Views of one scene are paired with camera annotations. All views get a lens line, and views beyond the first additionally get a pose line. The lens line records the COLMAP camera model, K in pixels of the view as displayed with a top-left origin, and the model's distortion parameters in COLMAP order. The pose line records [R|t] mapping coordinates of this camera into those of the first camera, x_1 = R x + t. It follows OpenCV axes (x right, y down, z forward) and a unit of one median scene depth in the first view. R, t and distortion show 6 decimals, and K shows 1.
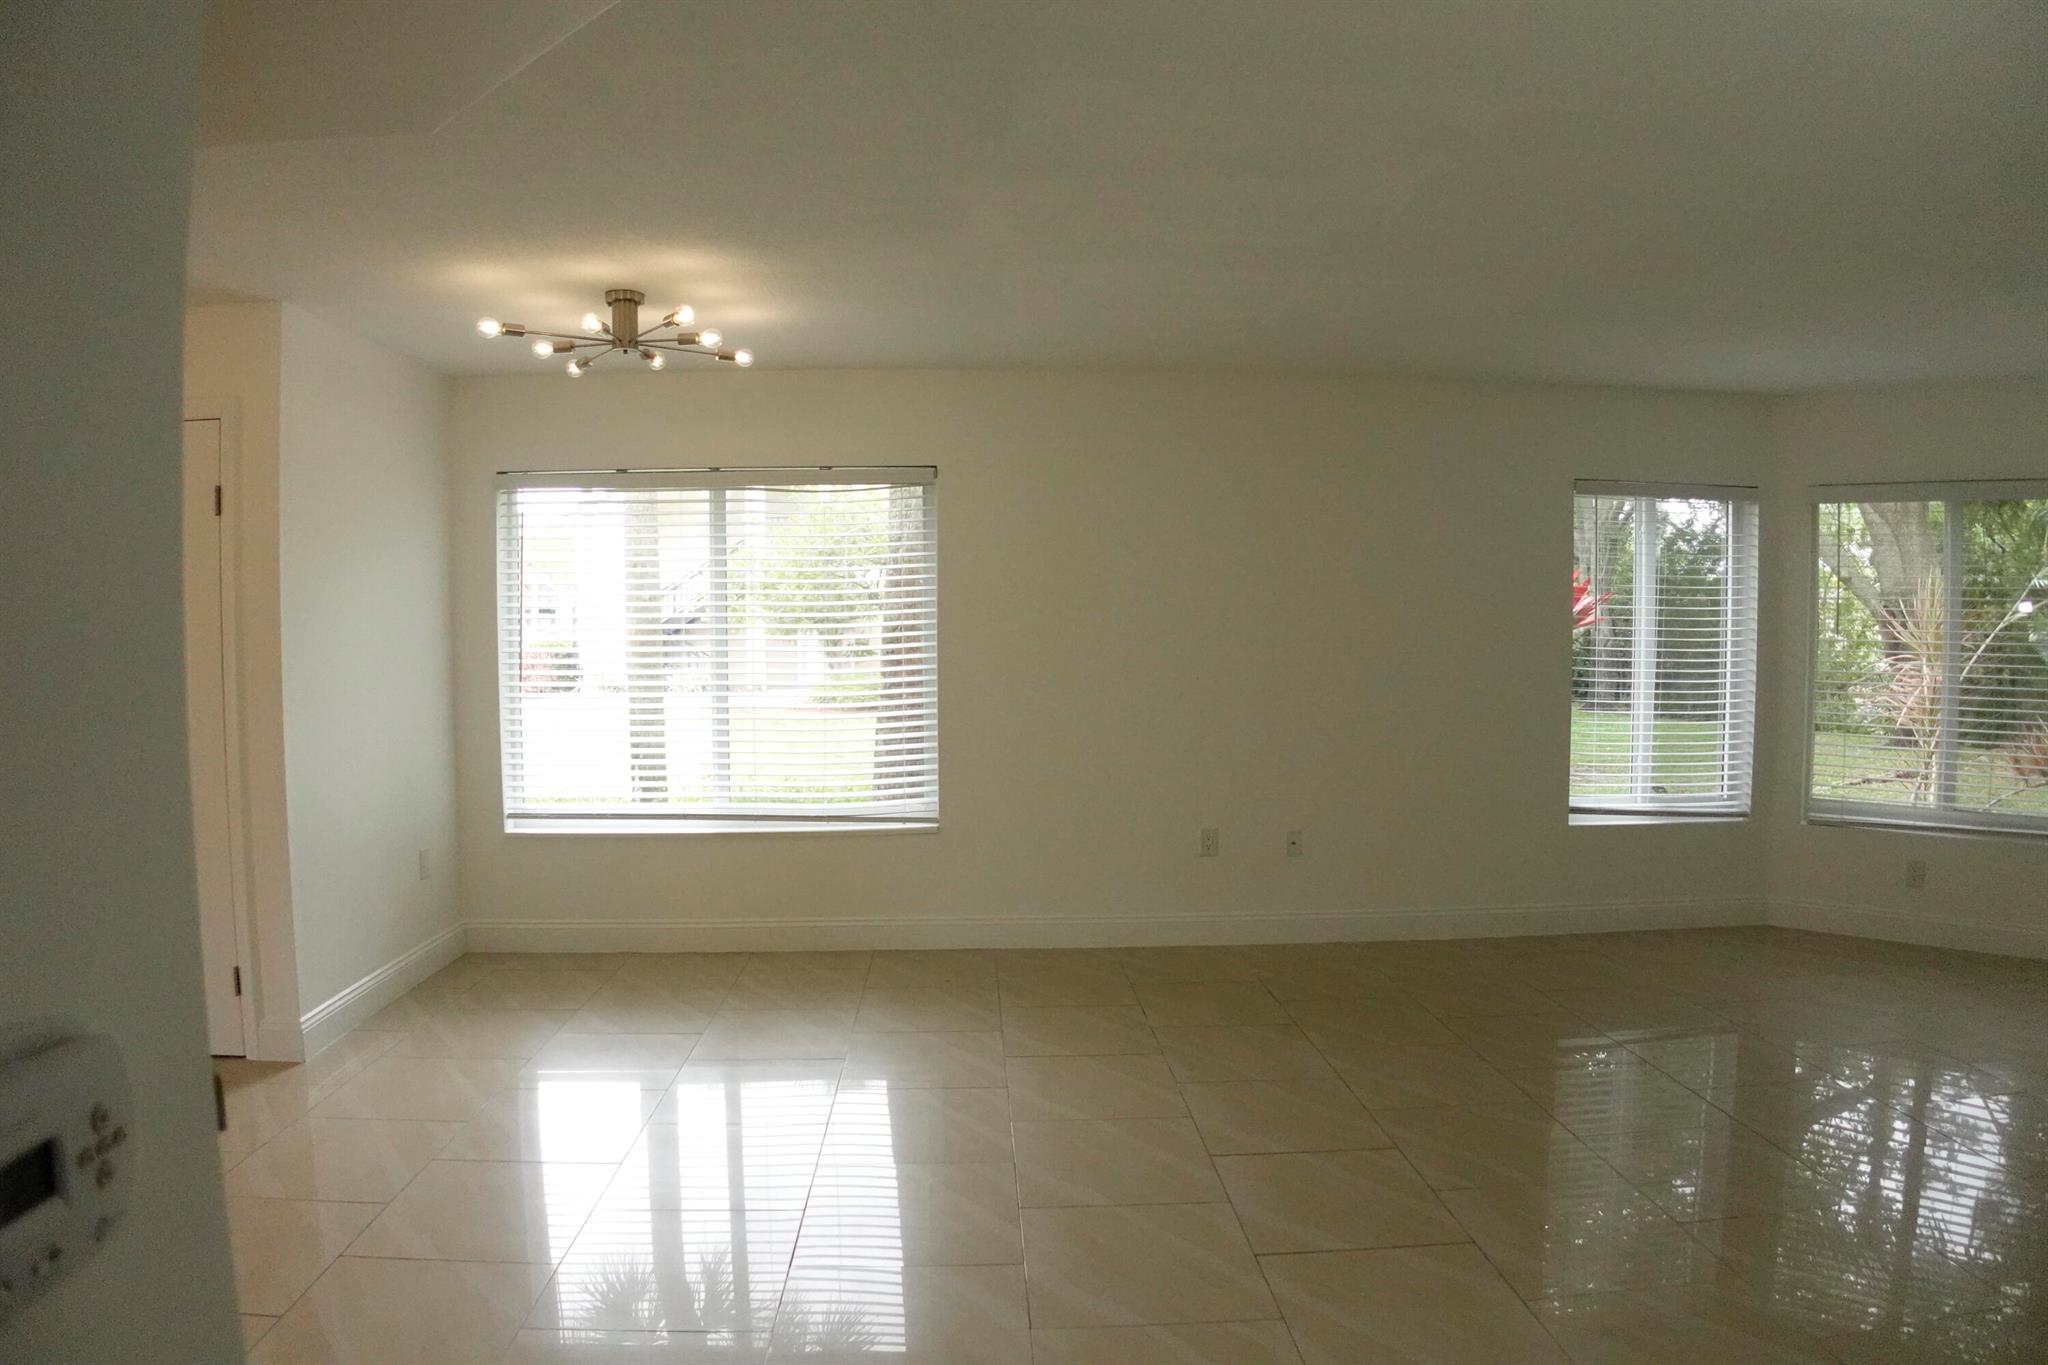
lens RADIAL K [[1214.3, 0, 1022.0], [0, 1214.3, 657.3], [0, 0, 1]] dist [-0.134077, 0.017286]
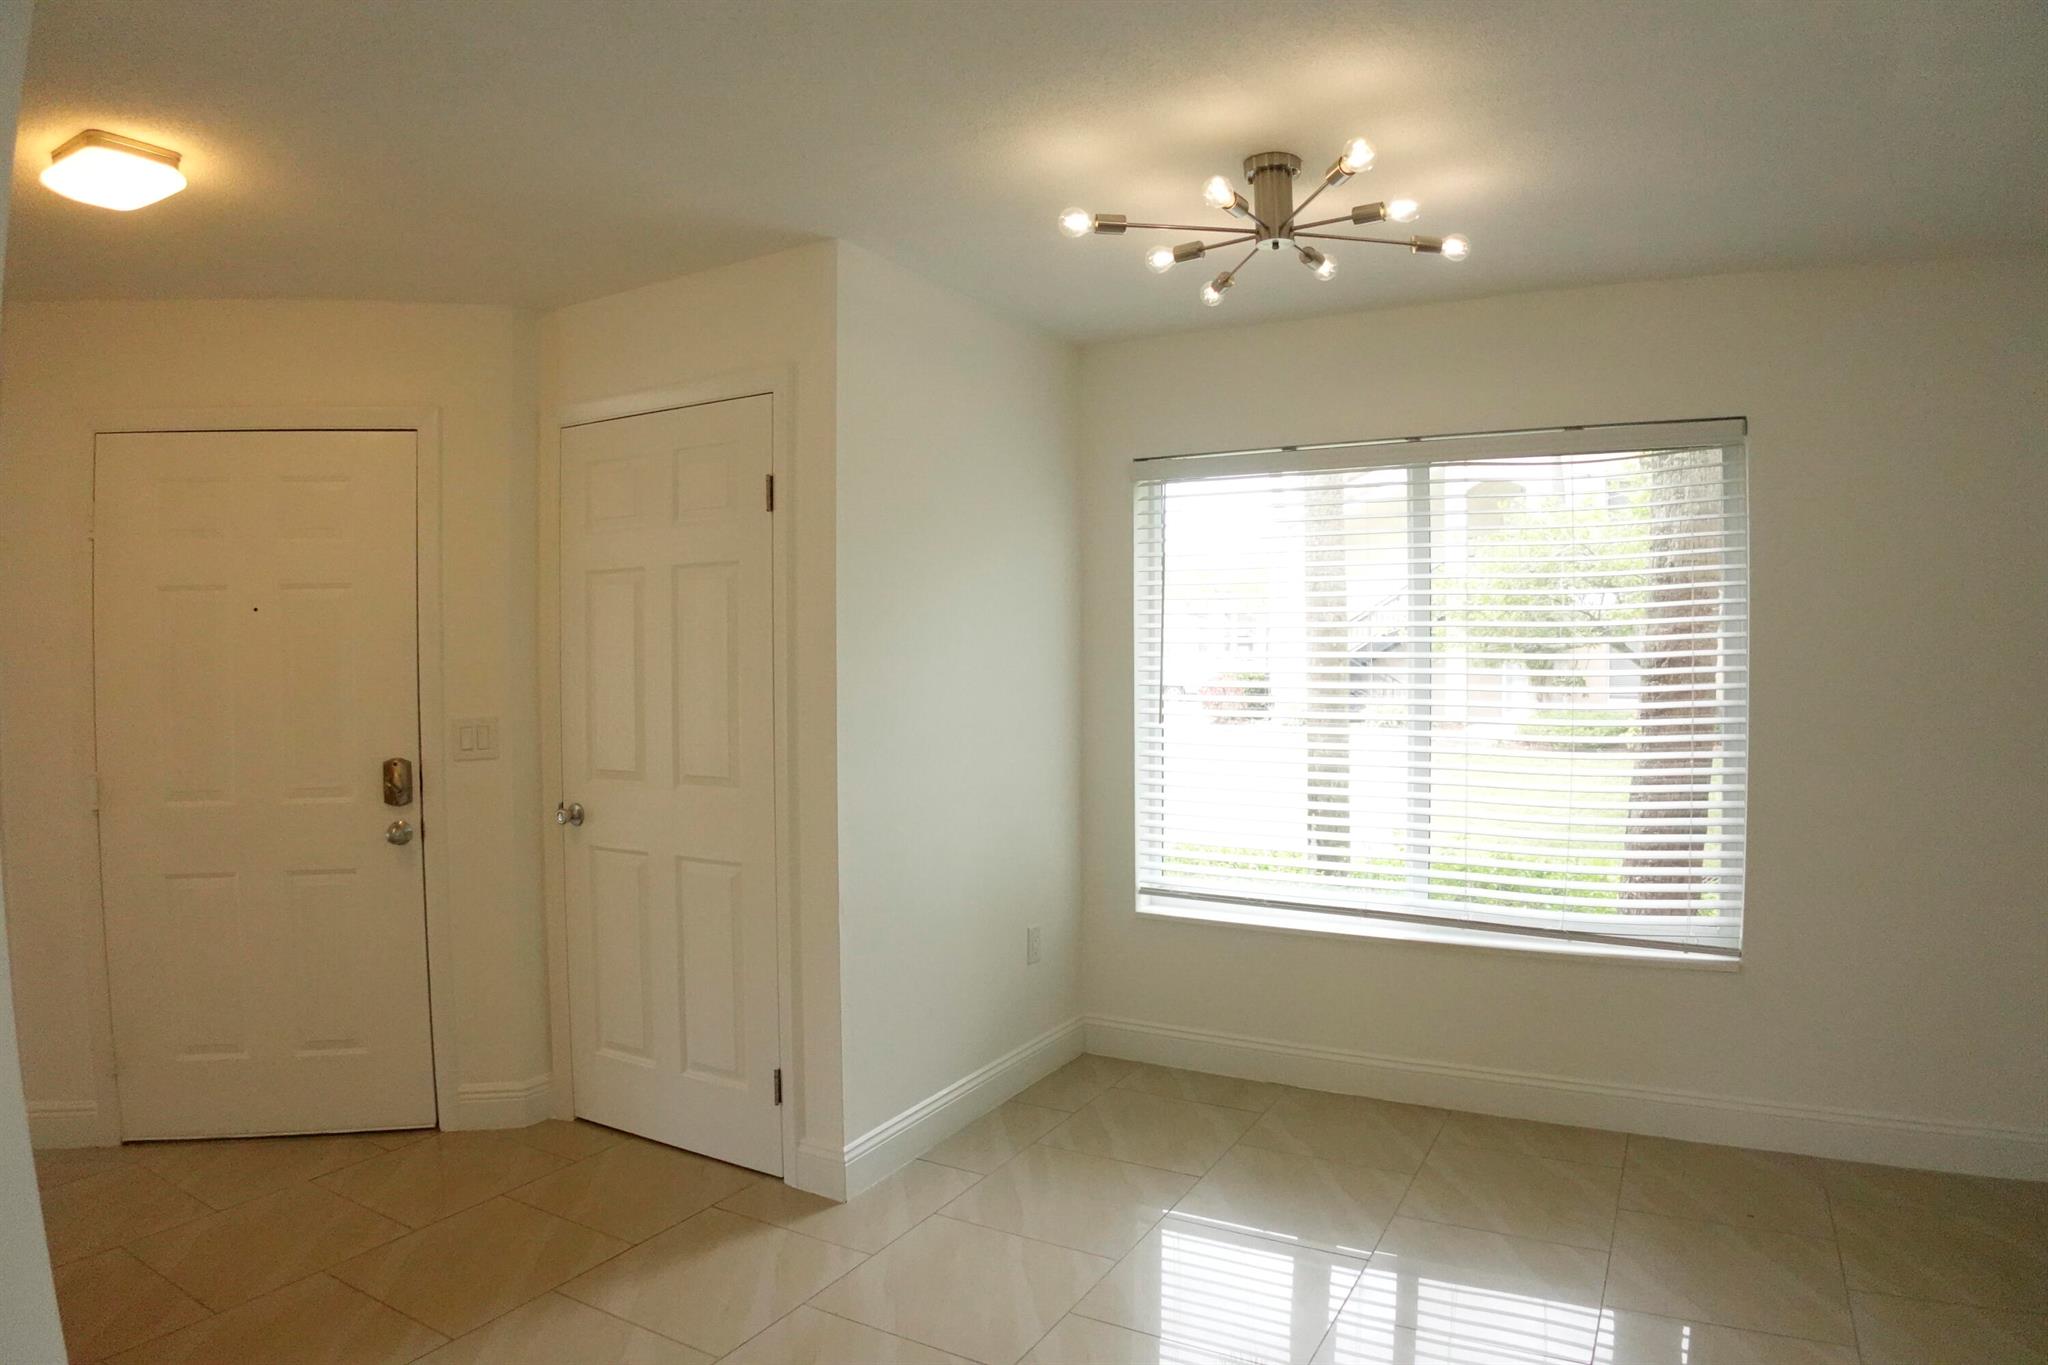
lens RADIAL K [[1214.3, 0, 1022.0], [0, 1214.3, 657.3], [0, 0, 1]] dist [-0.134077, 0.017286]
pose [[0.844580, 0.008709, -0.535359, -0.069733], [-0.021124, 0.999631, -0.017065, -0.007323], [0.535013, 0.025722, 0.844452, 0.269552]]
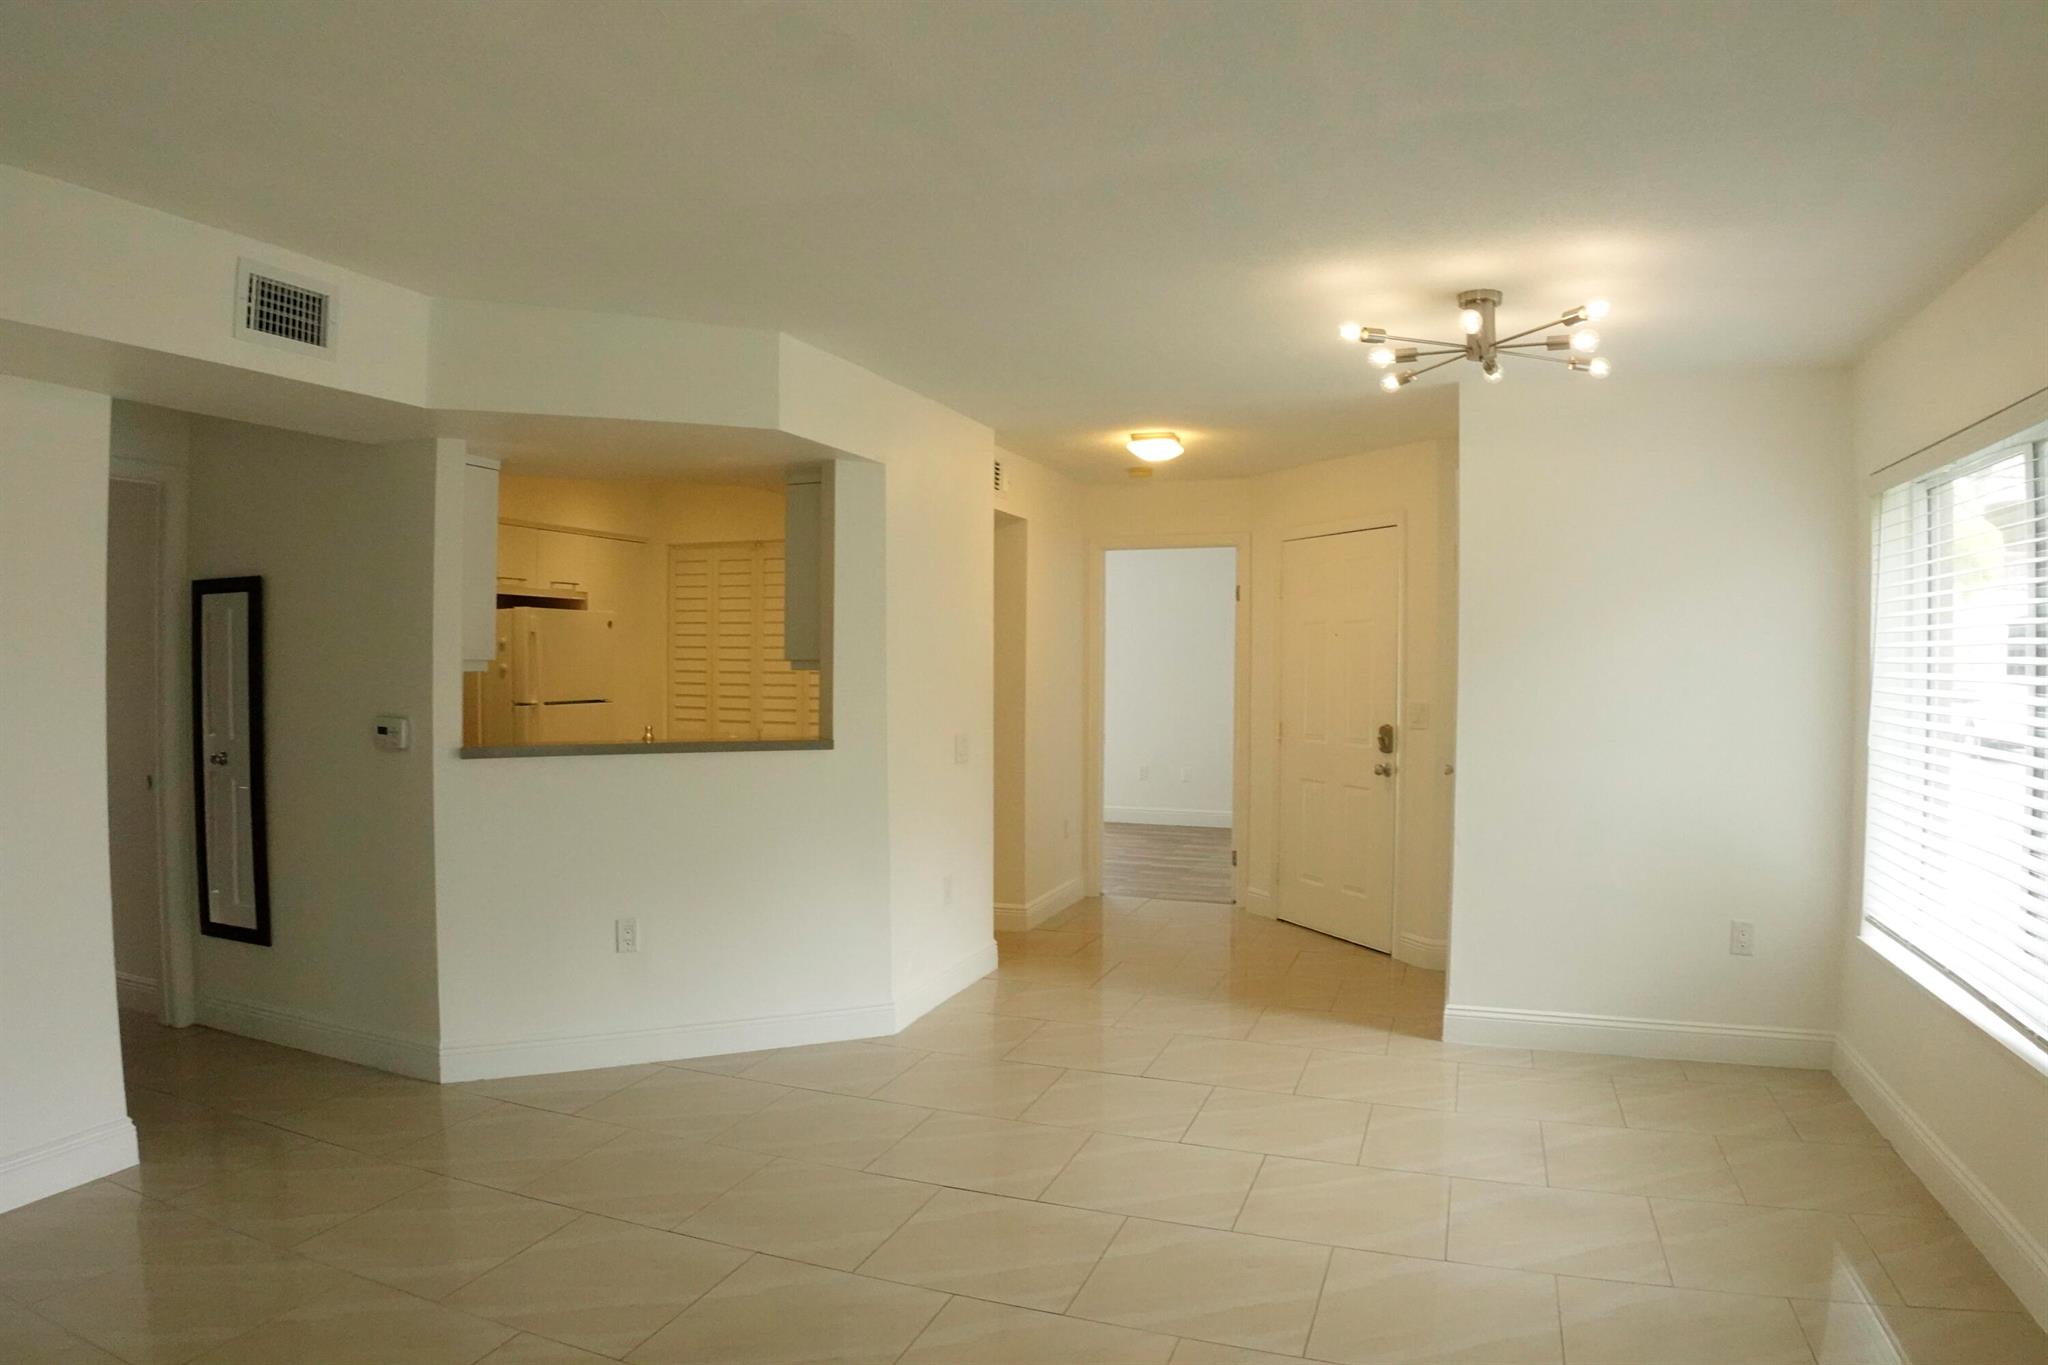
lens RADIAL K [[1214.3, 0, 1022.0], [0, 1214.3, 657.3], [0, 0, 1]] dist [-0.134077, 0.017286]
pose [[-0.385587, 0.014224, -0.922562, 0.457172], [-0.040794, 0.998641, 0.032447, -0.039064], [0.921769, 0.050146, -0.384482, 0.767883]]
